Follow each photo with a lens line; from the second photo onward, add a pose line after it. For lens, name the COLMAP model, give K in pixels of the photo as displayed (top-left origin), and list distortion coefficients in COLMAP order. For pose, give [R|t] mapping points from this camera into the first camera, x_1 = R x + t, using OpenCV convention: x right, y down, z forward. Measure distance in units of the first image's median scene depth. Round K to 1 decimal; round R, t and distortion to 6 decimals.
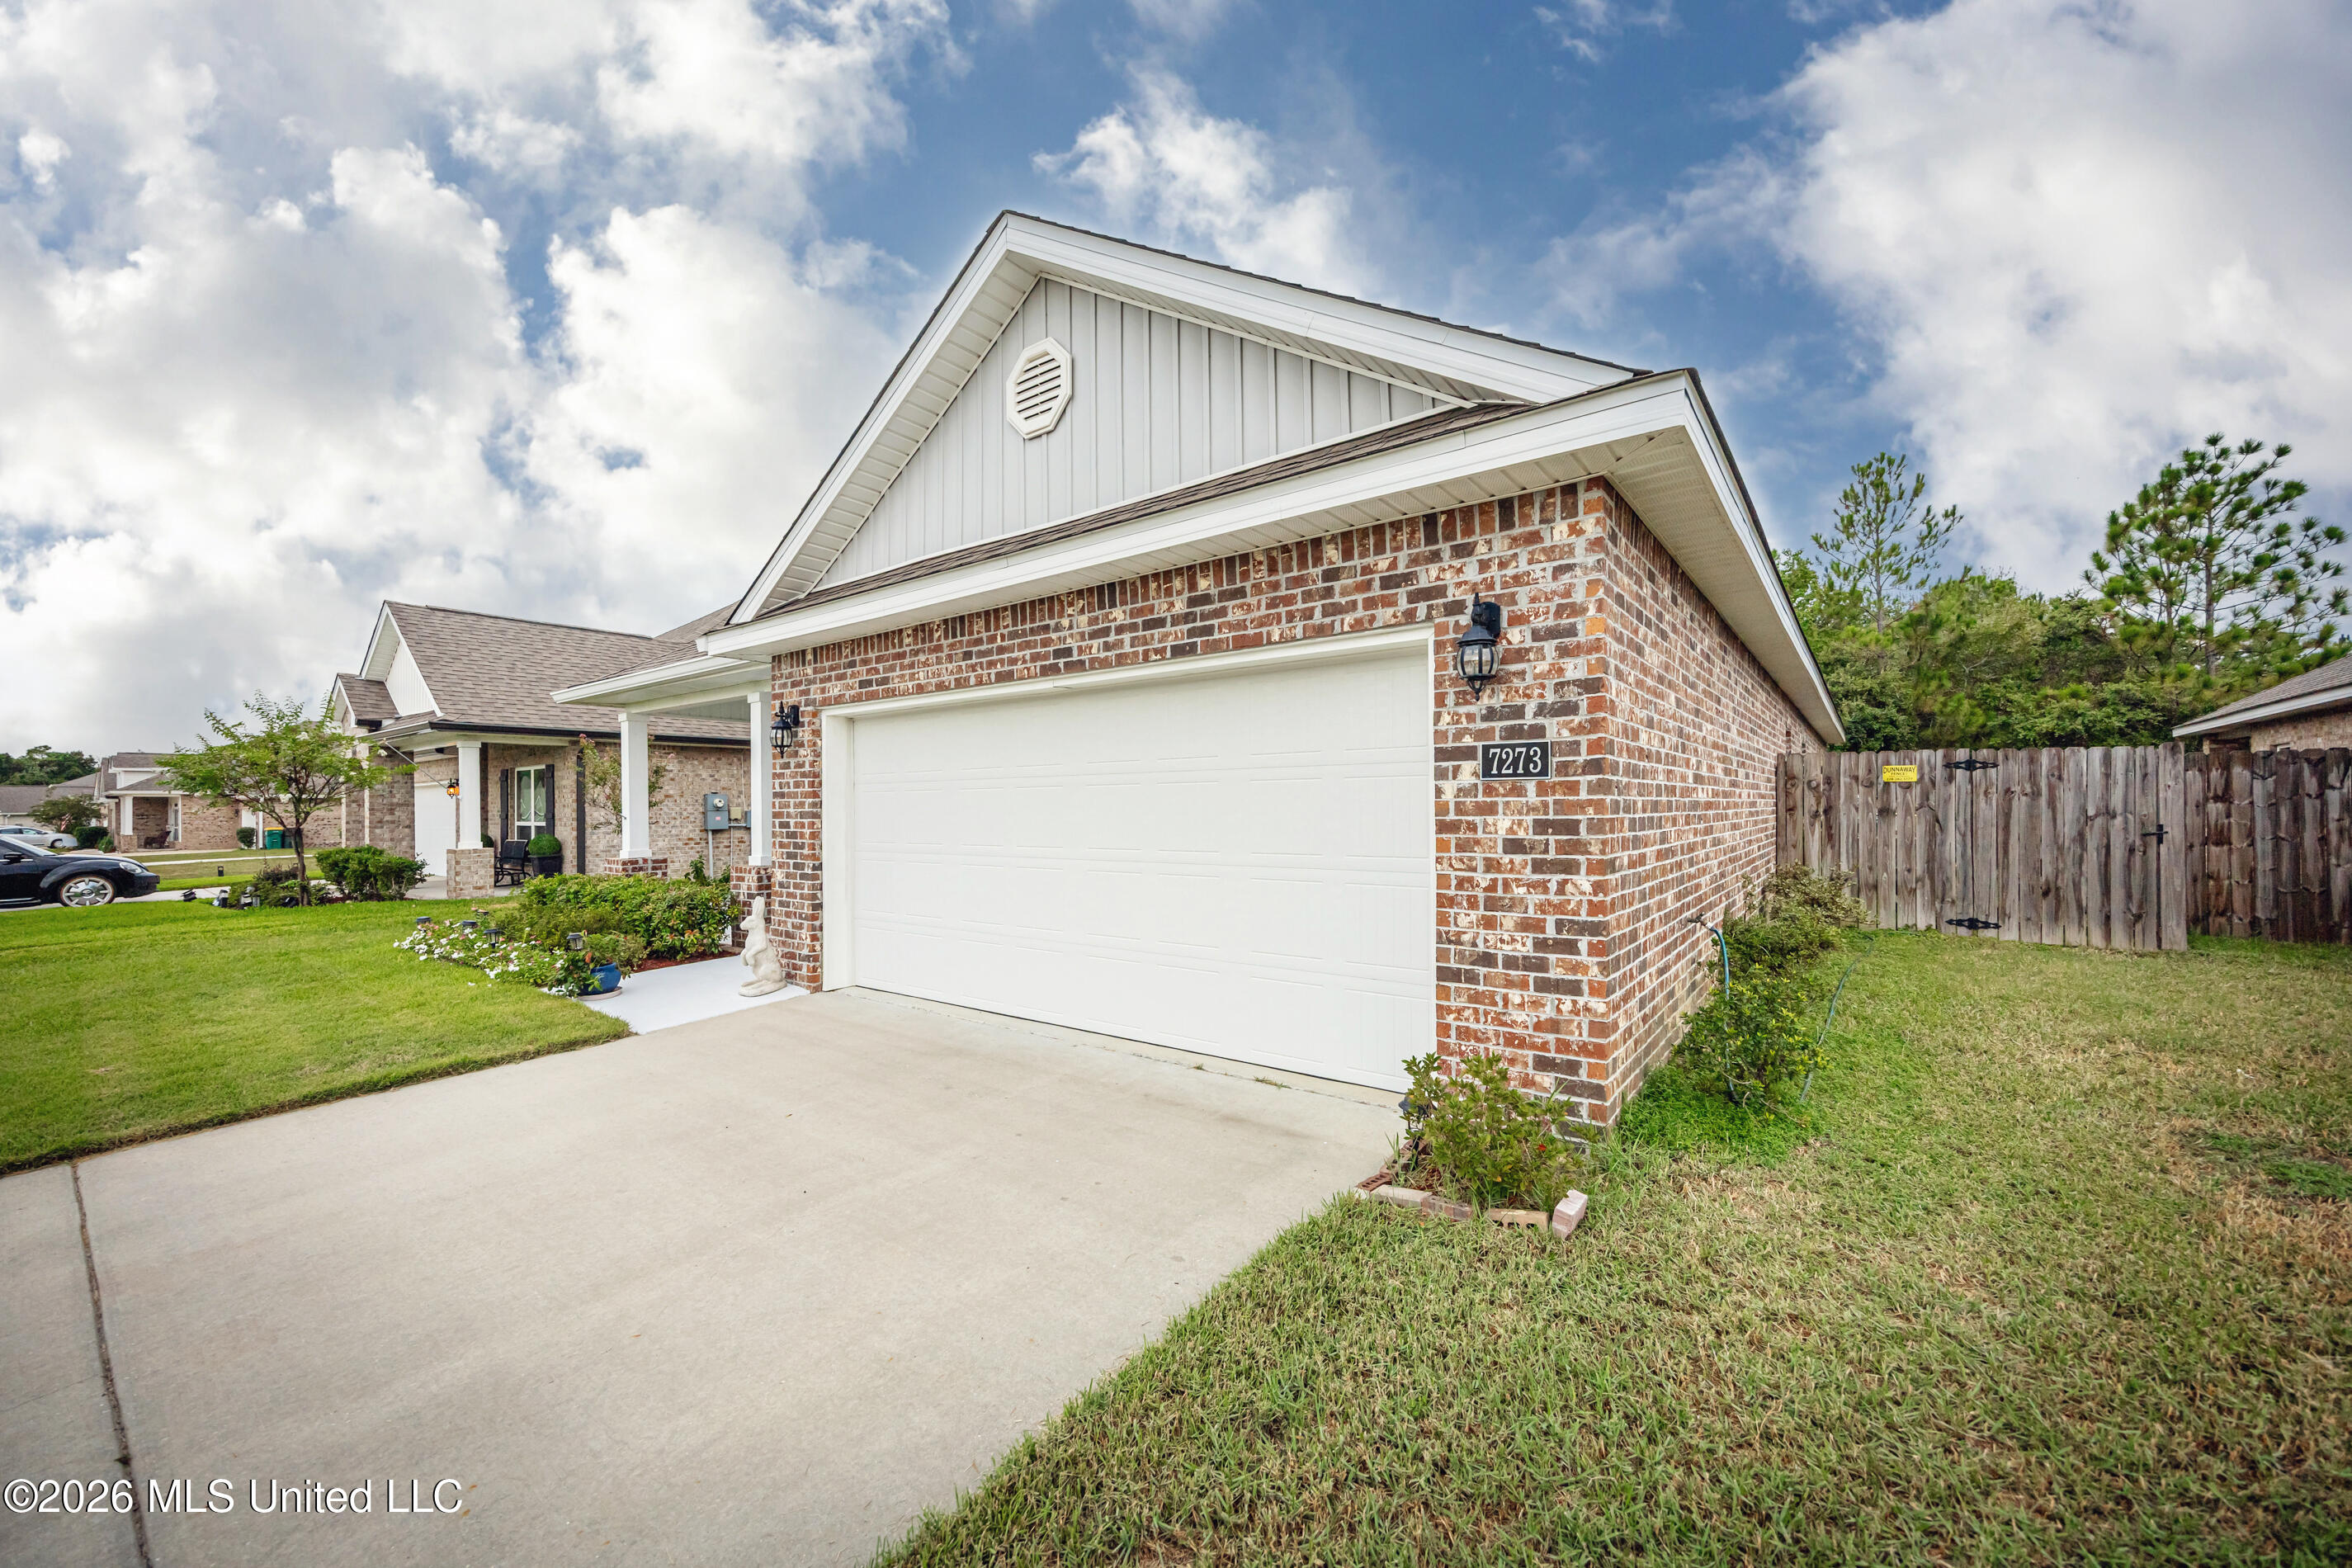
lens RADIAL K [[909.0, 0, 1173.7], [0, 909.0, 800.0], [0, 0, 1]] dist [-0.000656, 0.000060]
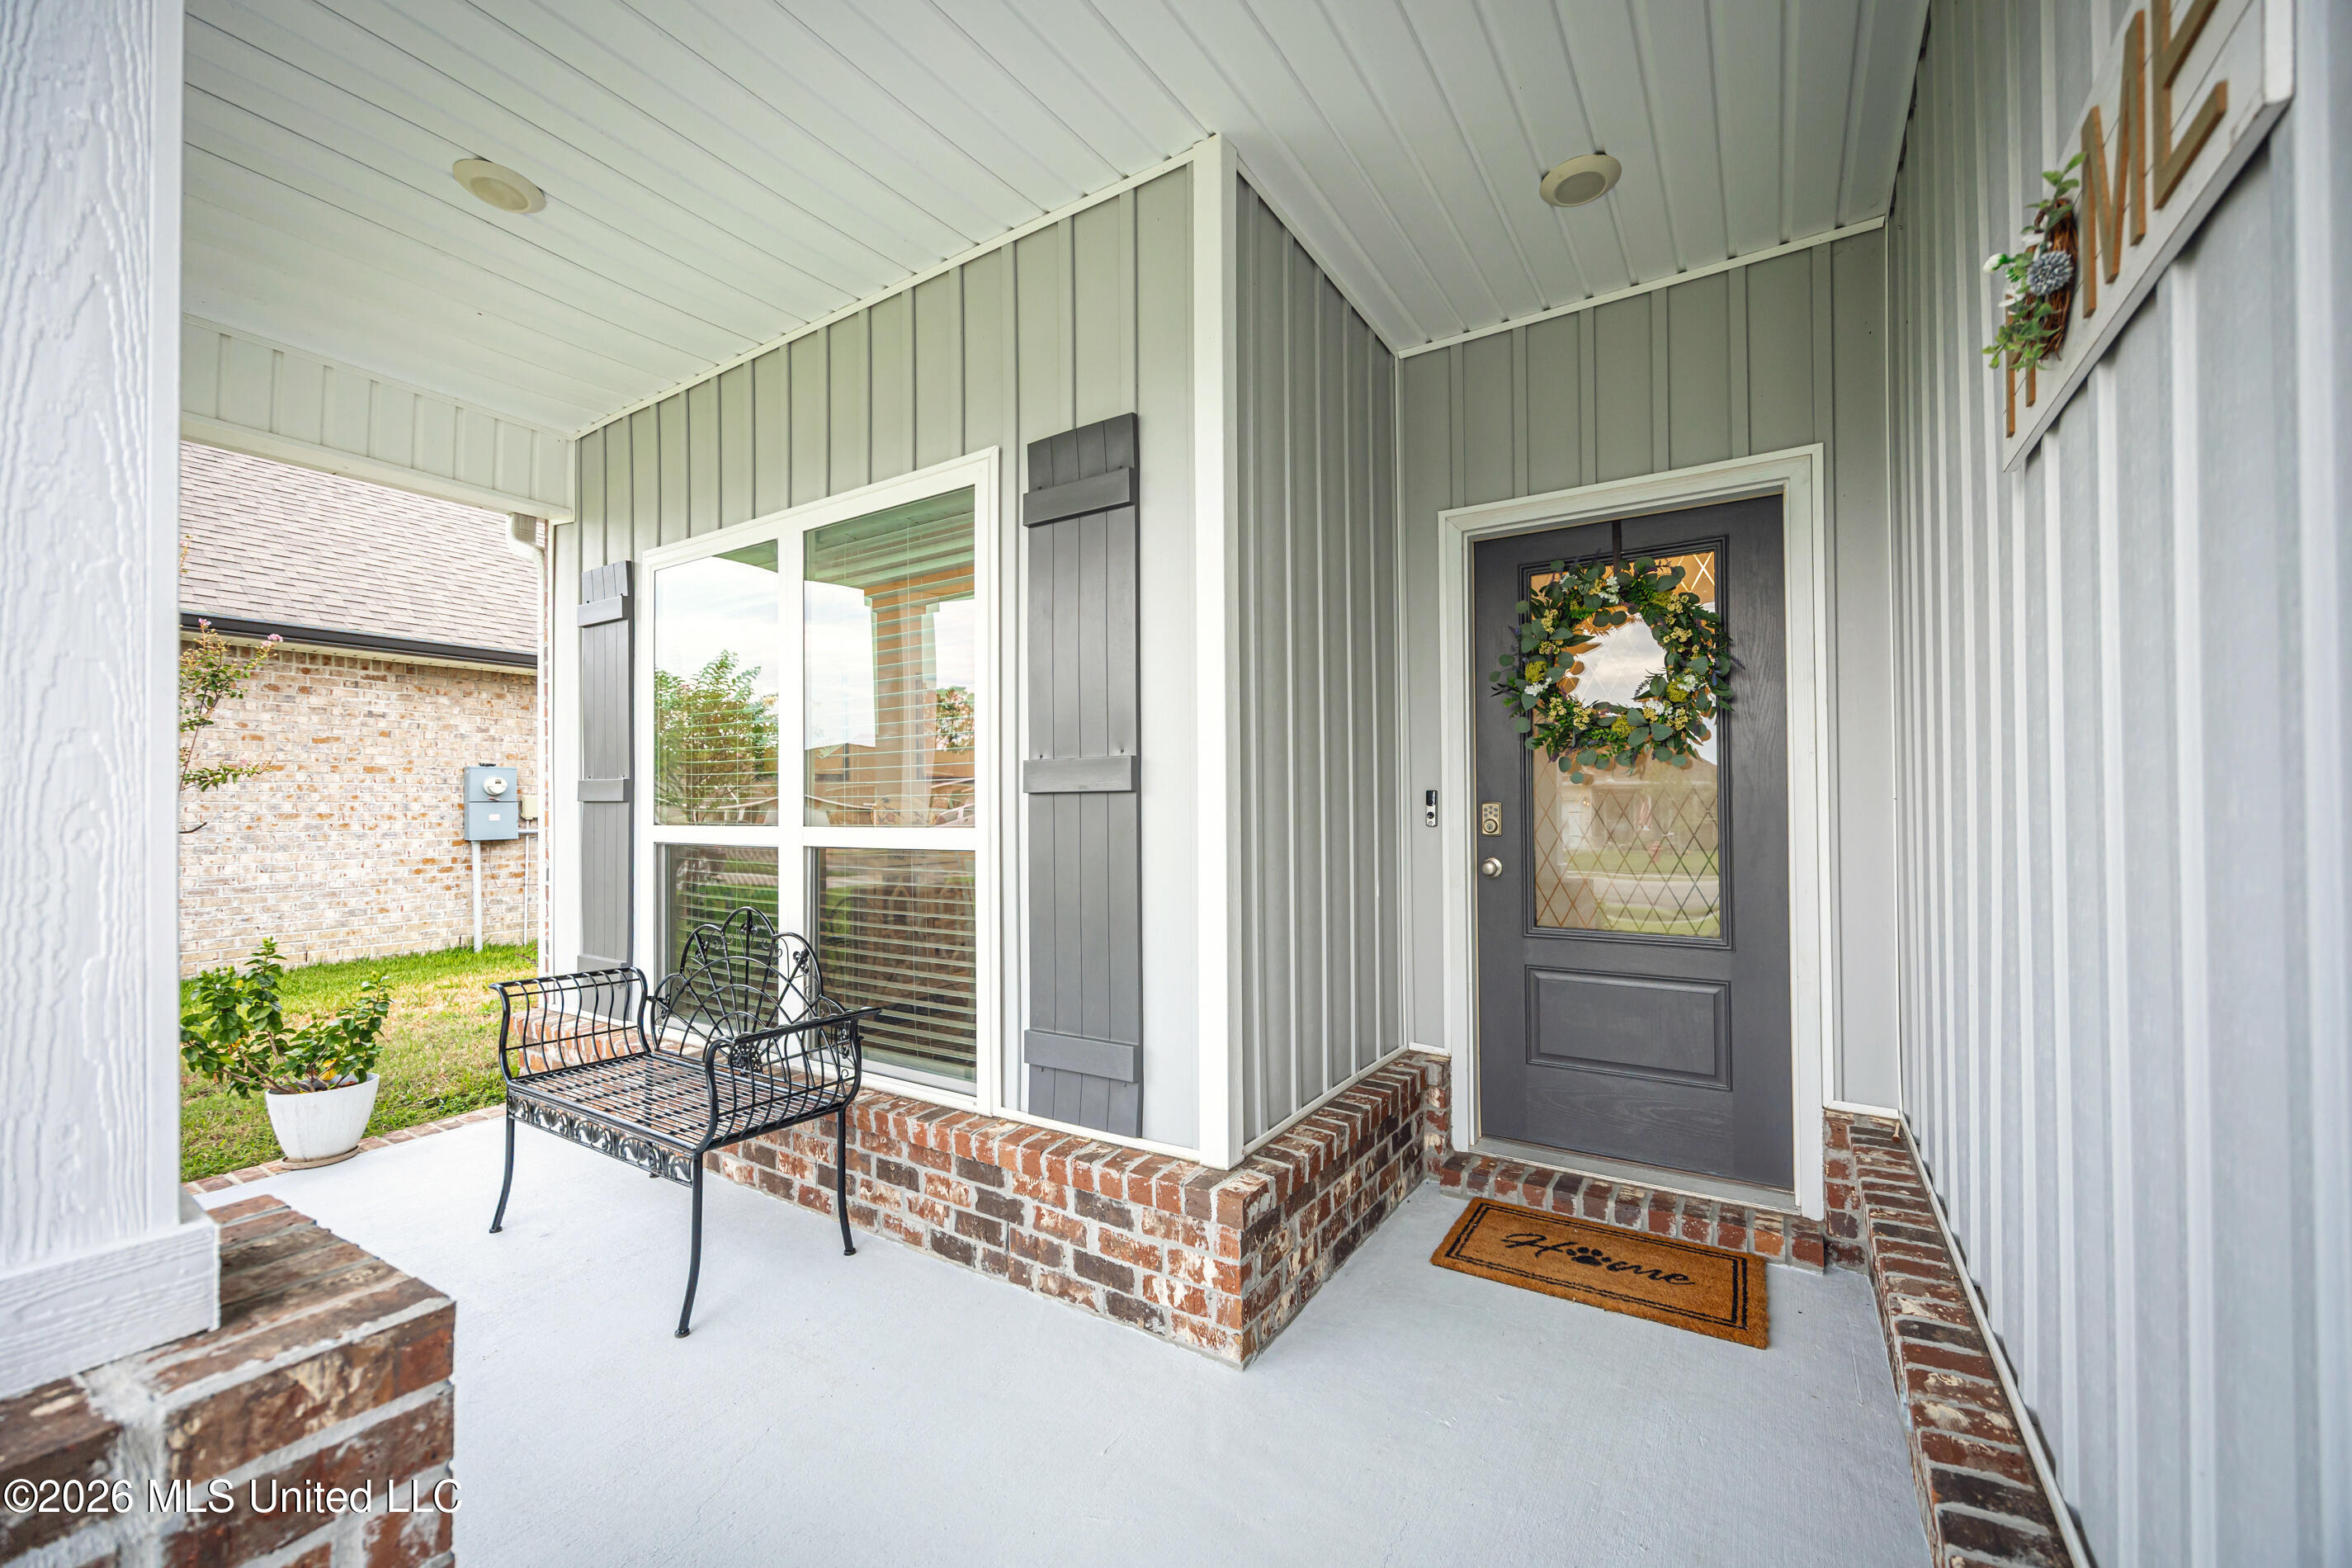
lens RADIAL K [[909.0, 0, 1212.4], [0, 909.0, 799.8], [0, 0, 1]] dist [-0.000656, 0.000060]
pose [[0.993833, 0.004969, 0.110772, -0.639622], [-0.004613, 0.999983, -0.003468, 0.040366], [-0.110788, 0.002936, 0.993840, 1.744926]]
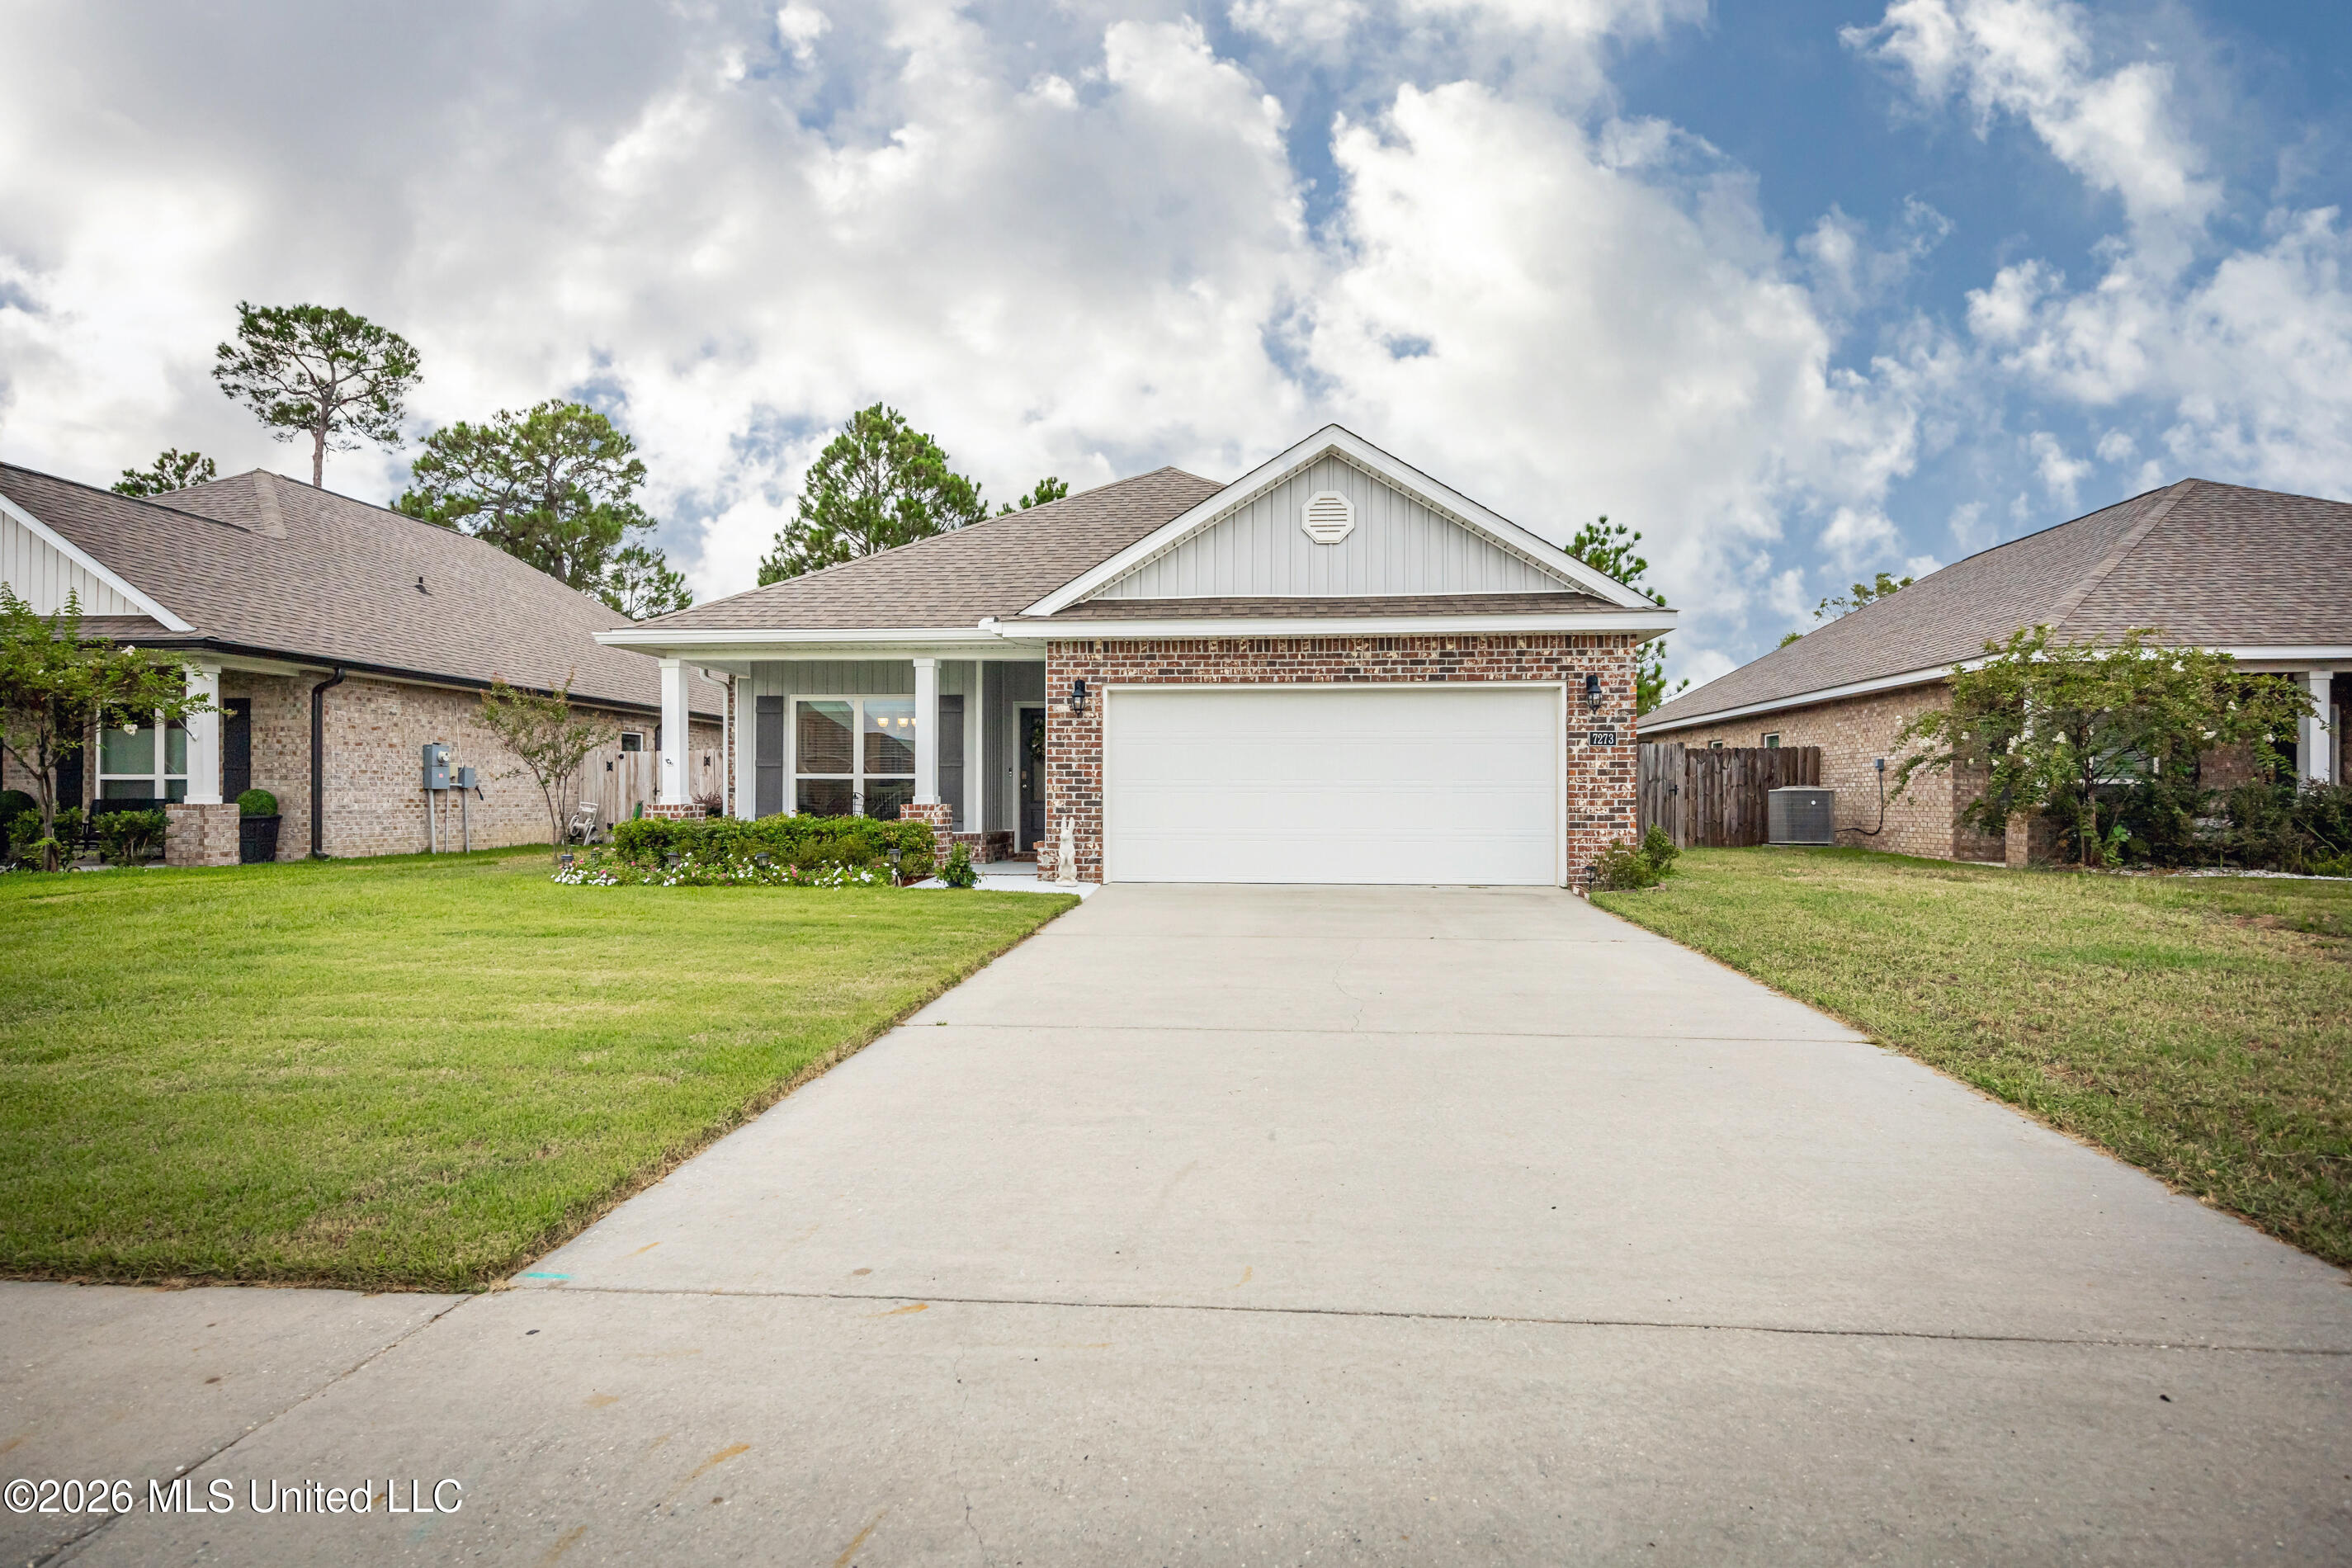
lens RADIAL K [[1271.9, 0, 1178.9], [0, 1271.9, 789.9], [0, 0, 1]] dist [-0.008248, -0.000426]
pose [[0.846066, 0.015465, 0.532853, -2.002688], [-0.014970, 0.999874, -0.005250, 0.108258], [-0.532867, -0.003535, 0.846191, -1.095772]]
